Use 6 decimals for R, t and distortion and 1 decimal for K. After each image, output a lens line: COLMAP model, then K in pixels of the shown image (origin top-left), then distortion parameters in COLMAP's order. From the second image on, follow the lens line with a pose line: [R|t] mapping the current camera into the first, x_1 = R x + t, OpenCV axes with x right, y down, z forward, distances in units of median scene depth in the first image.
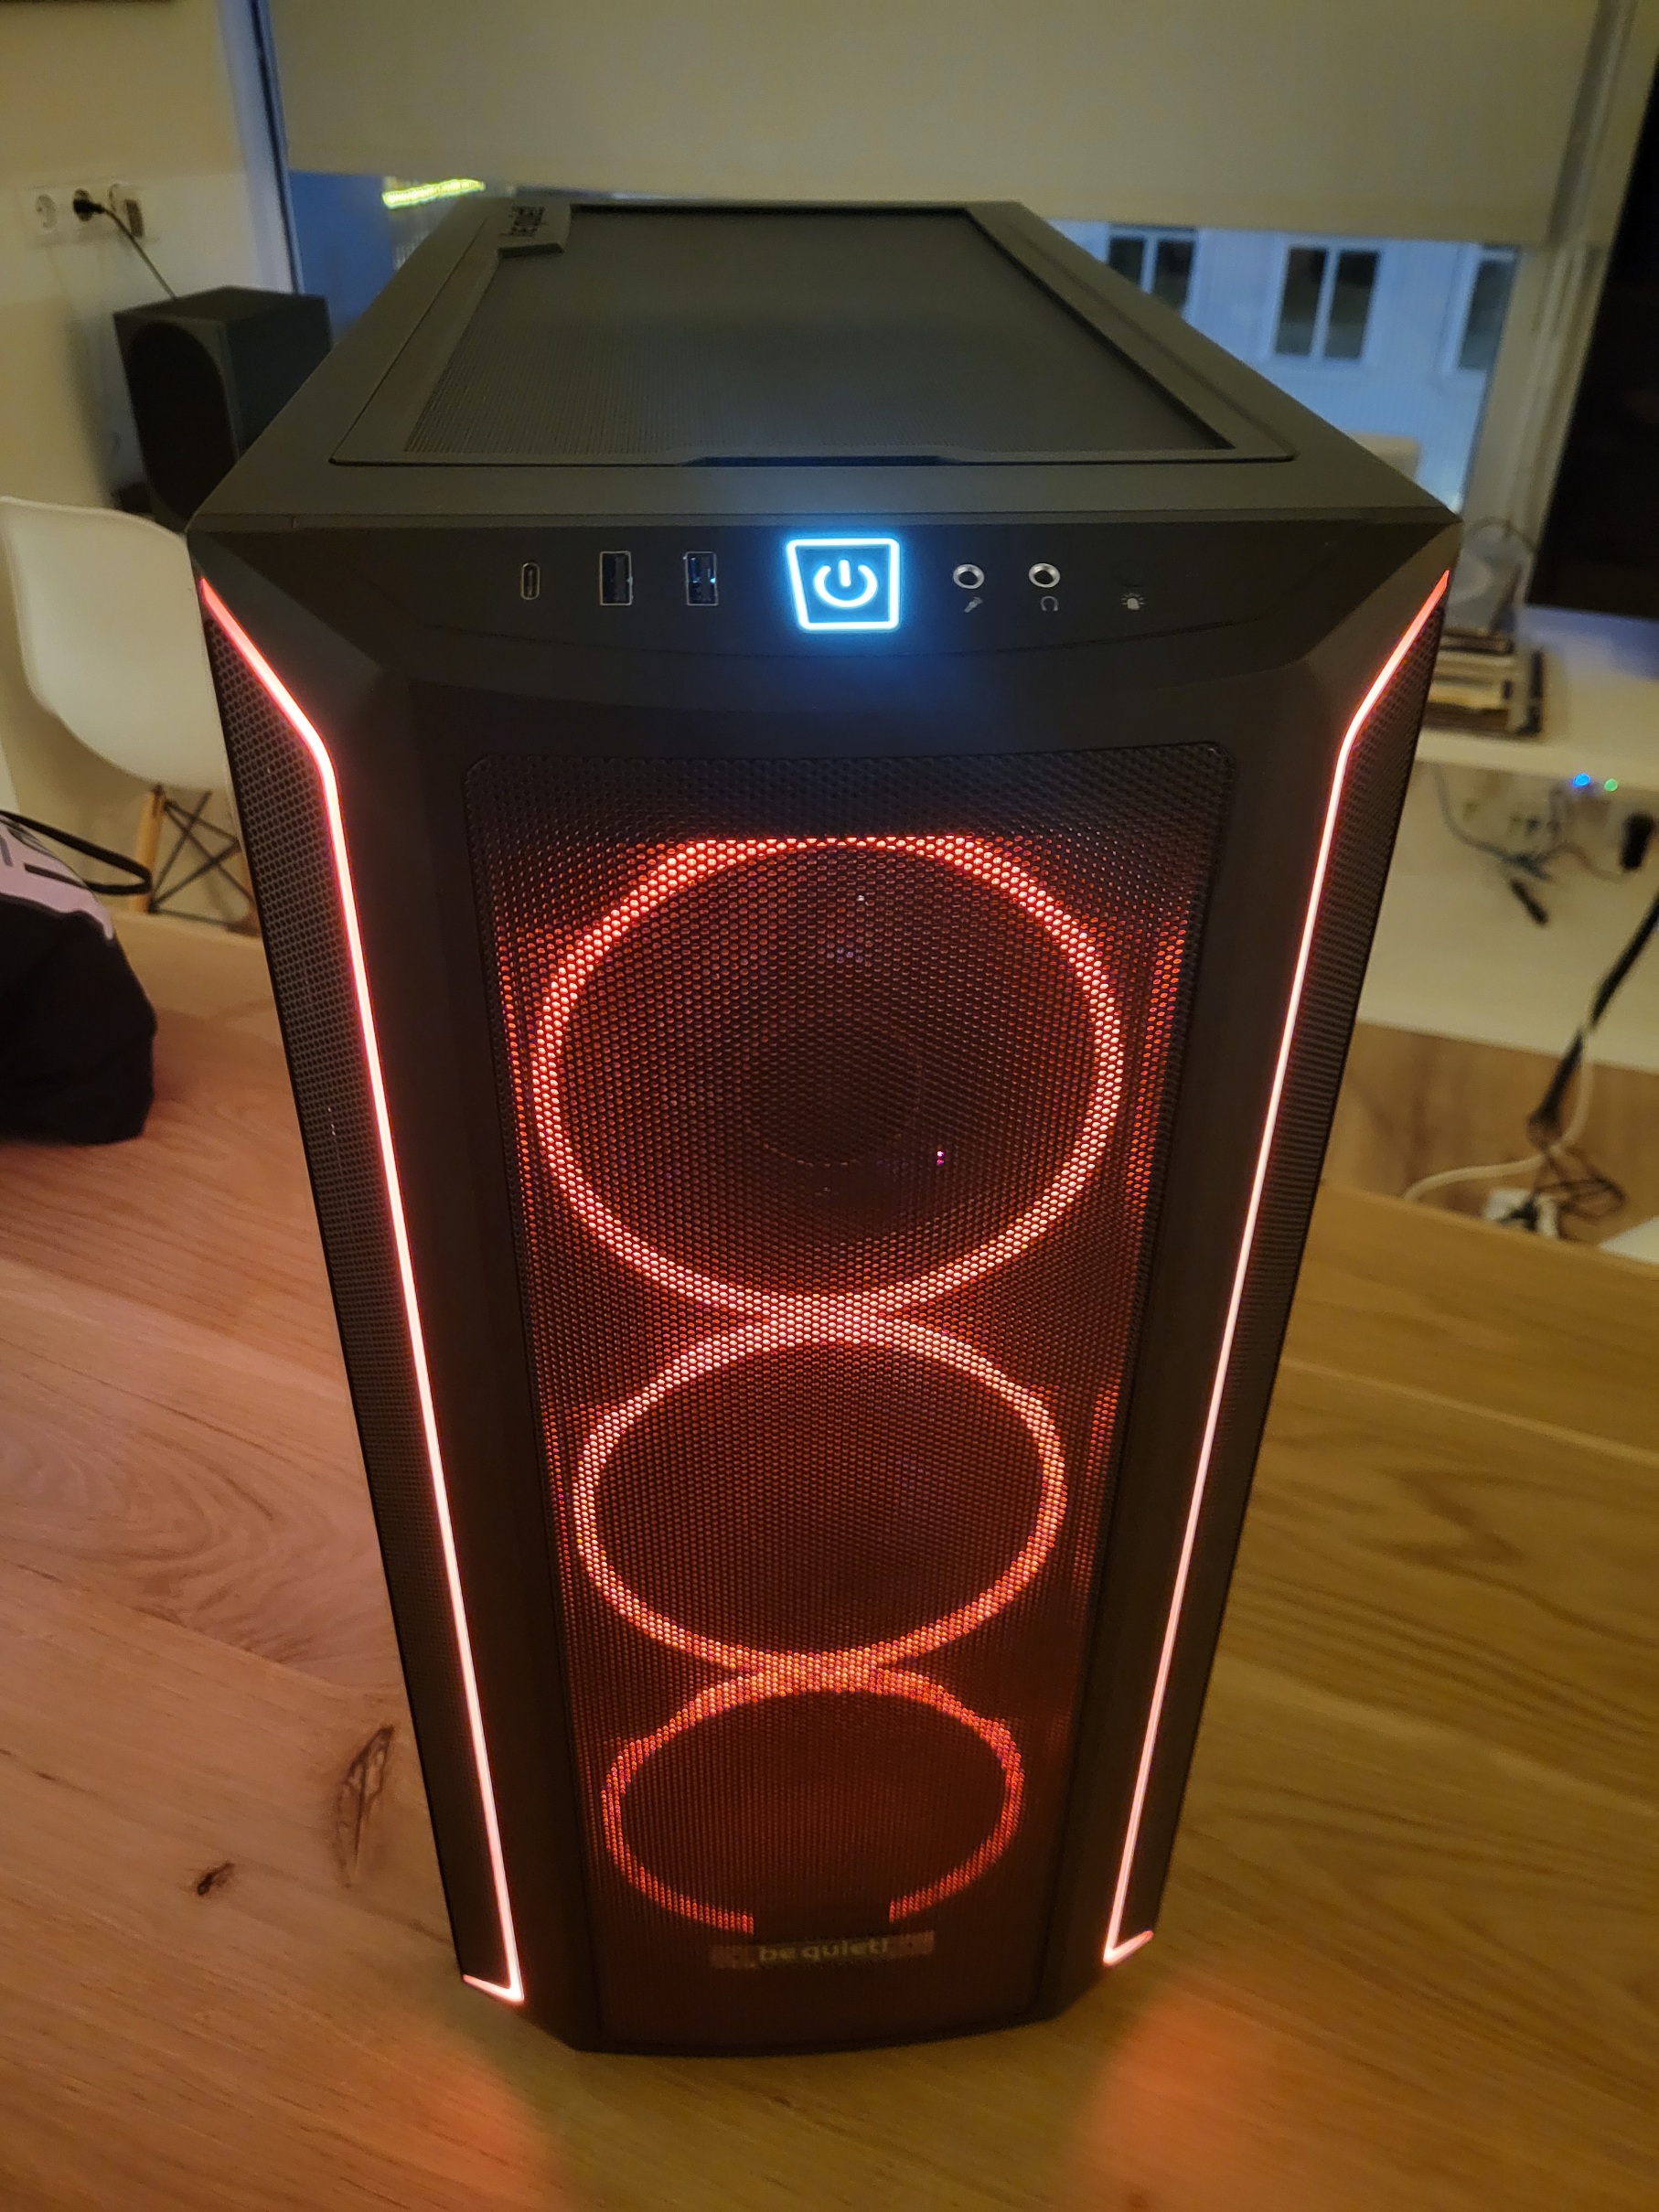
lens RADIAL K [[1686.5, 0, 829.5], [0, 1686.5, 1106.0], [0, 0, 1]] dist [-0.000937, -0.000564]
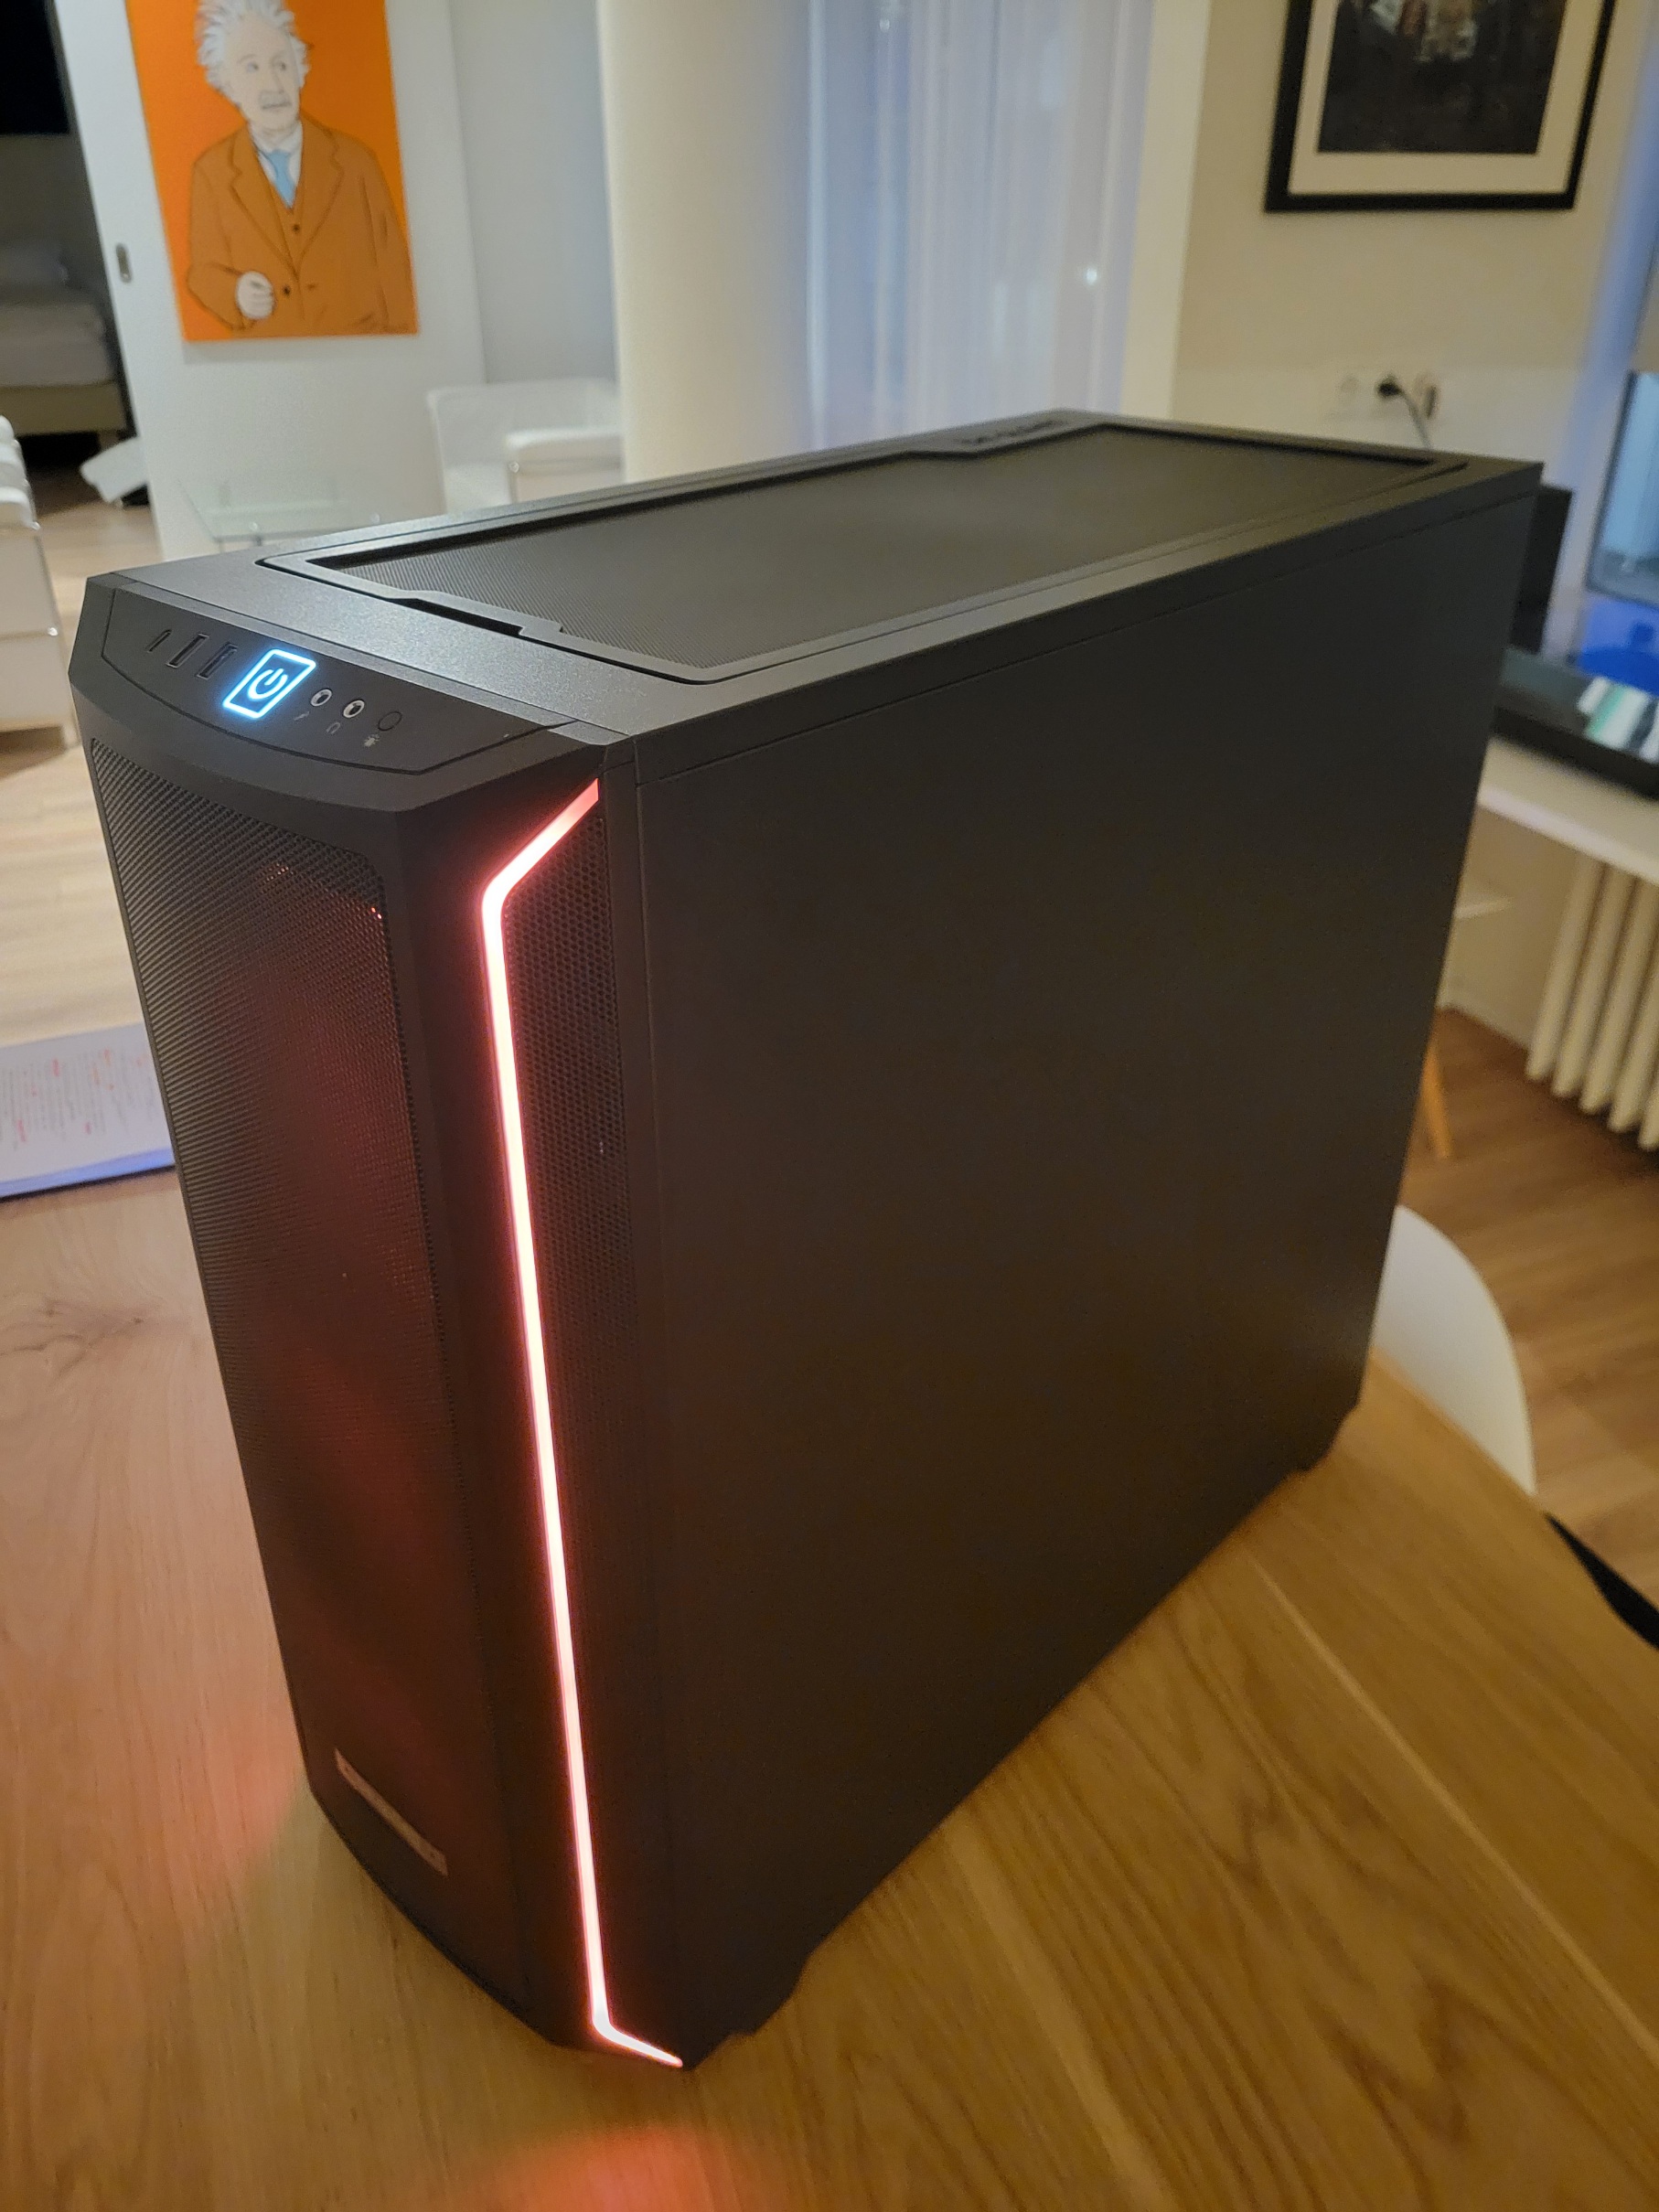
lens RADIAL K [[1686.5, 0, 829.5], [0, 1686.5, 1106.0], [0, 0, 1]] dist [-0.000937, -0.000564]
pose [[0.683514, 0.353787, -0.638470, 0.514905], [-0.406684, 0.910930, 0.069387, -0.105607], [0.606149, 0.212228, 0.766513, 0.107397]]
